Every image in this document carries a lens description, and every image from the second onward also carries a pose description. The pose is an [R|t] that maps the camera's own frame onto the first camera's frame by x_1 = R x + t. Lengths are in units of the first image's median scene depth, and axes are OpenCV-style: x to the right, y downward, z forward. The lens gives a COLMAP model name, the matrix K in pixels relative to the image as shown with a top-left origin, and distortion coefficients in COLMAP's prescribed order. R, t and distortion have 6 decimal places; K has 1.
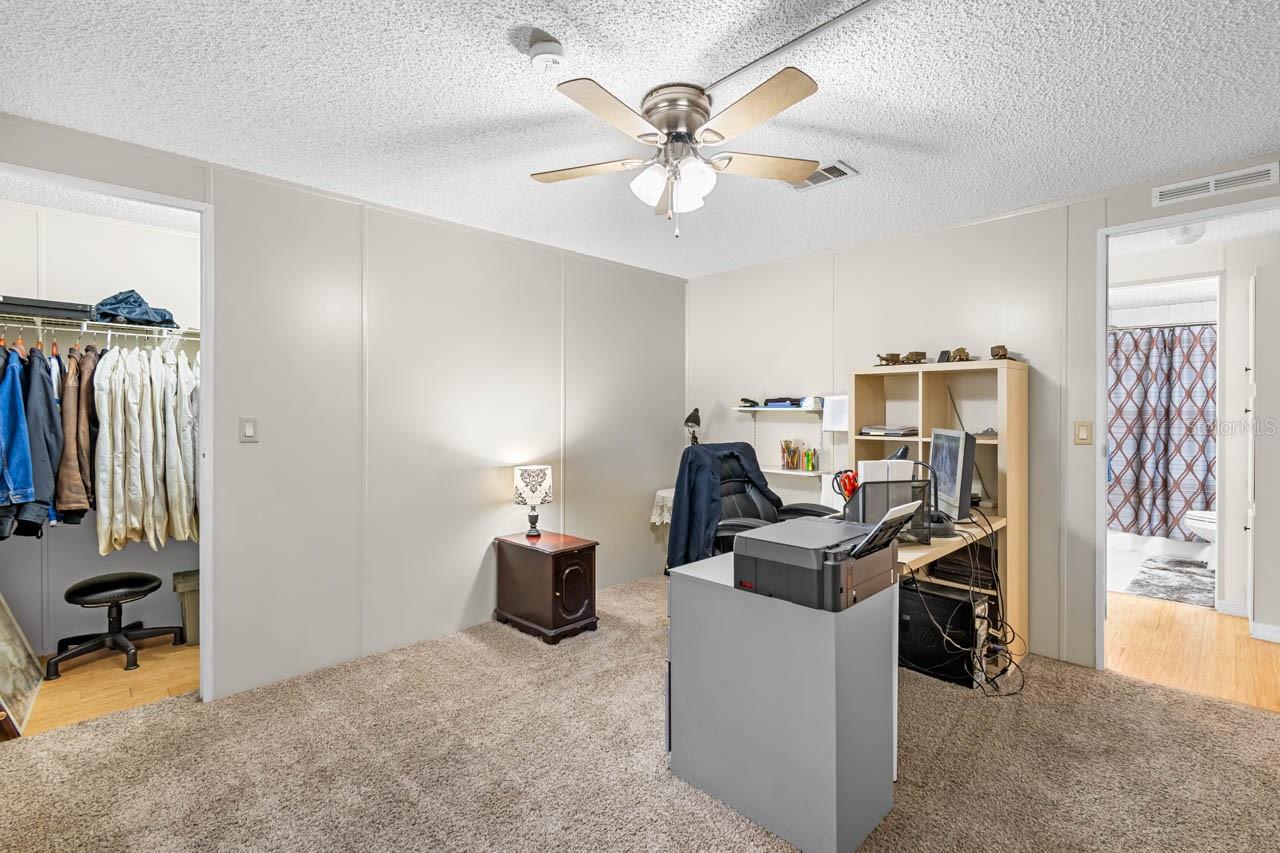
lens RADIAL K [[587.7, 0, 634.9], [0, 587.7, 416.9], [0, 0, 1]] dist [0.007955, -0.002643]
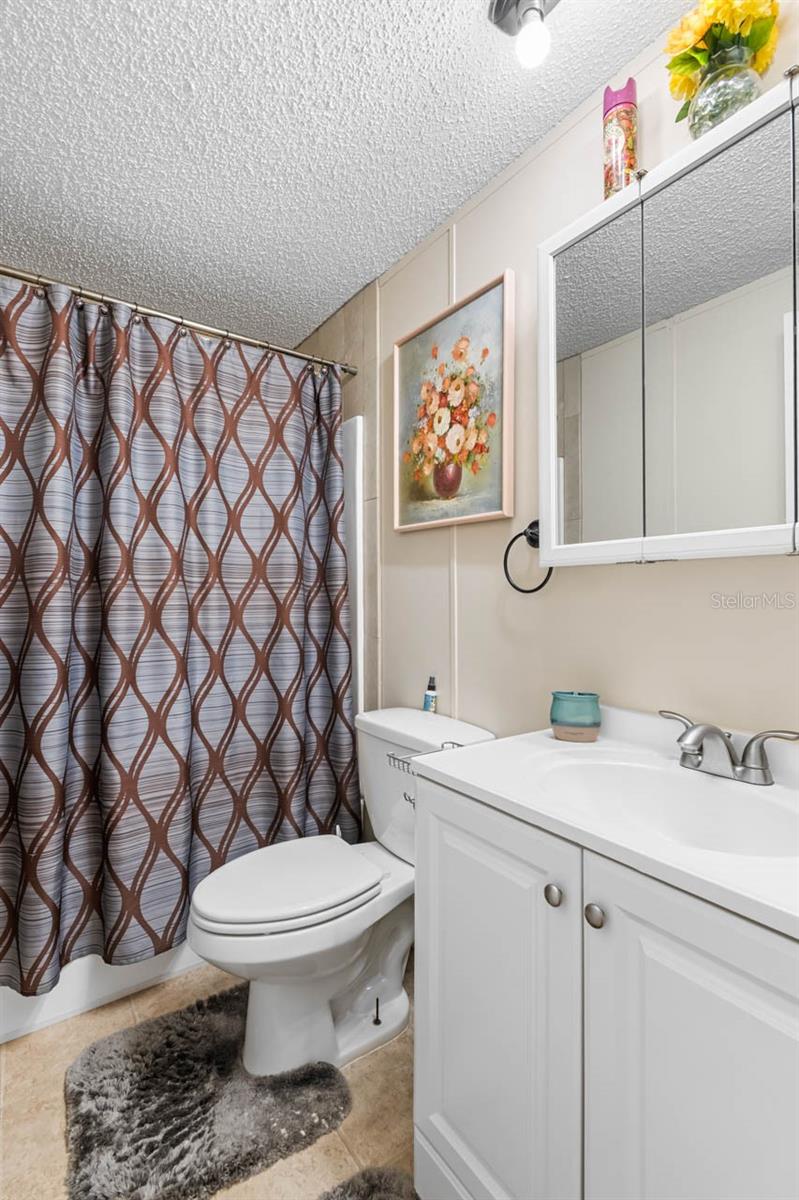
lens RADIAL K [[551.0, 0, 395.1], [0, 551.0, 595.7], [0, 0, 1]] dist [0.007955, -0.002643]
pose [[0.176018, -0.001317, 0.984386, 0.633166], [0.012960, 0.999916, -0.000980, 0.013063], [-0.984302, 0.012930, 0.176021, 0.787134]]
